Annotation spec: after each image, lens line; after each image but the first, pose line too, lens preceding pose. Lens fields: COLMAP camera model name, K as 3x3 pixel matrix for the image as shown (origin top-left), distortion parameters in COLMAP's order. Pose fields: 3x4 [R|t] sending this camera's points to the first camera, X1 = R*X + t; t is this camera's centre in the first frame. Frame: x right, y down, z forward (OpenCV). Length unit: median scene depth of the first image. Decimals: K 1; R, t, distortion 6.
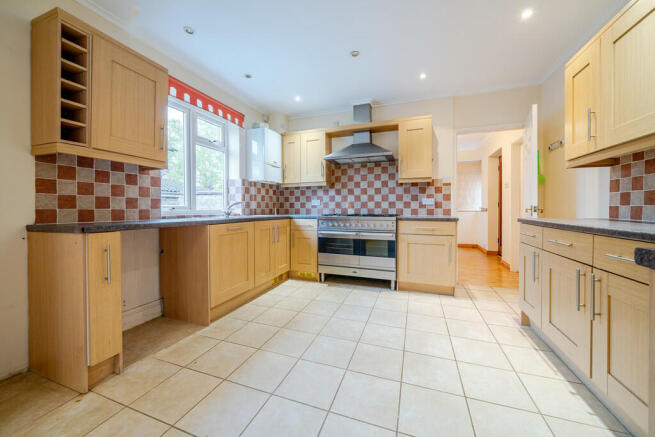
lens RADIAL K [[246.1, 0, 326.3], [0, 246.1, 210.4], [0, 0, 1]] dist [-0.000111, 0.000090]
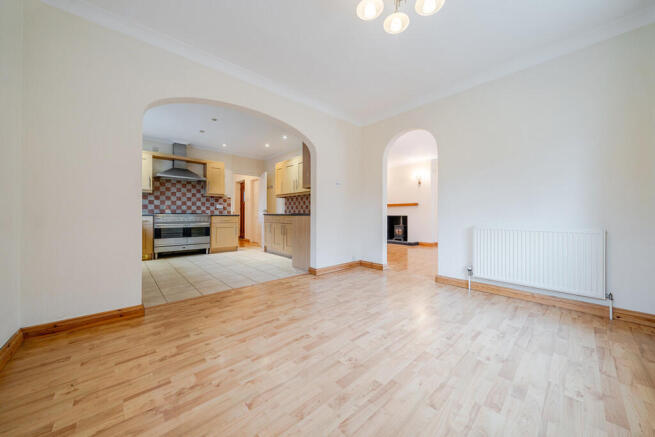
lens RADIAL K [[221.4, 0, 327.3], [0, 221.4, 215.2], [0, 0, 1]] dist [-0.000673, -0.000072]
pose [[0.476360, -0.002614, 0.879246, -0.683709], [0.000801, 0.999996, 0.002539, 0.026375], [-0.879250, -0.000505, 0.476361, -0.527929]]
